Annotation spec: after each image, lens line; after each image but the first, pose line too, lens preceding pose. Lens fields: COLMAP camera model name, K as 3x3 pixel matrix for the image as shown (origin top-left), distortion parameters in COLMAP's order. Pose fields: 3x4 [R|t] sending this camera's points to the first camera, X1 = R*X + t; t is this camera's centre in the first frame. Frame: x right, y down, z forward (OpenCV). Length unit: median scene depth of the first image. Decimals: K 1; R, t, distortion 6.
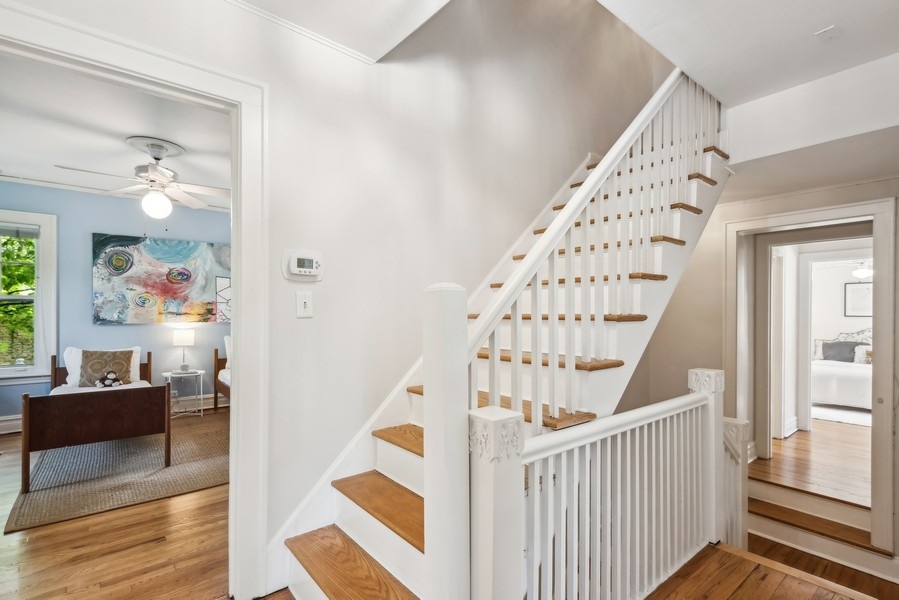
lens RADIAL K [[433.7, 0, 448.6], [0, 433.7, 307.1], [0, 0, 1]] dist [-0.000215, -0.000088]
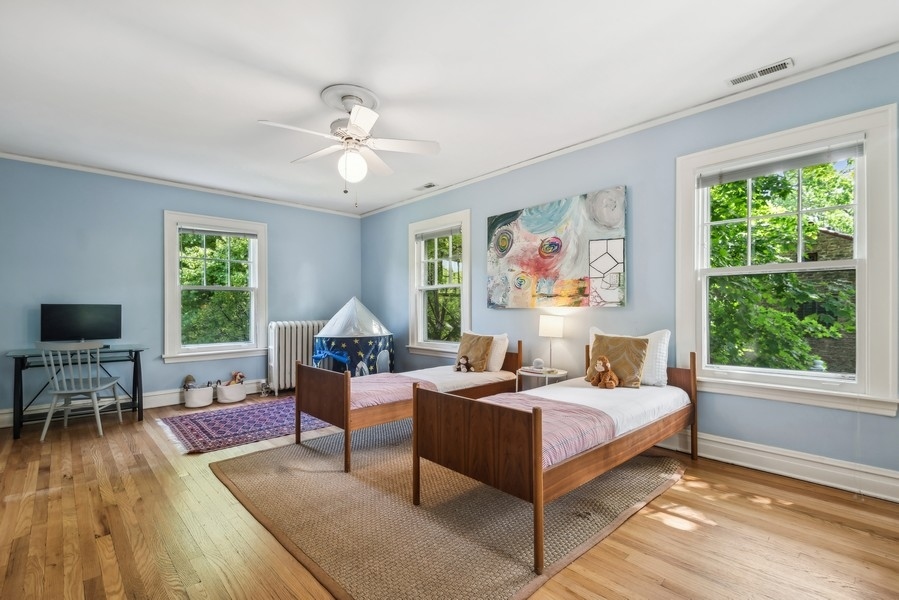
lens RADIAL K [[404.0, 0, 448.3], [0, 404.0, 308.0], [0, 0, 1]] dist [-0.002866, -0.000585]
pose [[0.060975, -0.010251, -0.998087, 0.097060], [0.015591, 0.999835, -0.009317, 0.042076], [0.998018, -0.014993, 0.061124, 0.781386]]
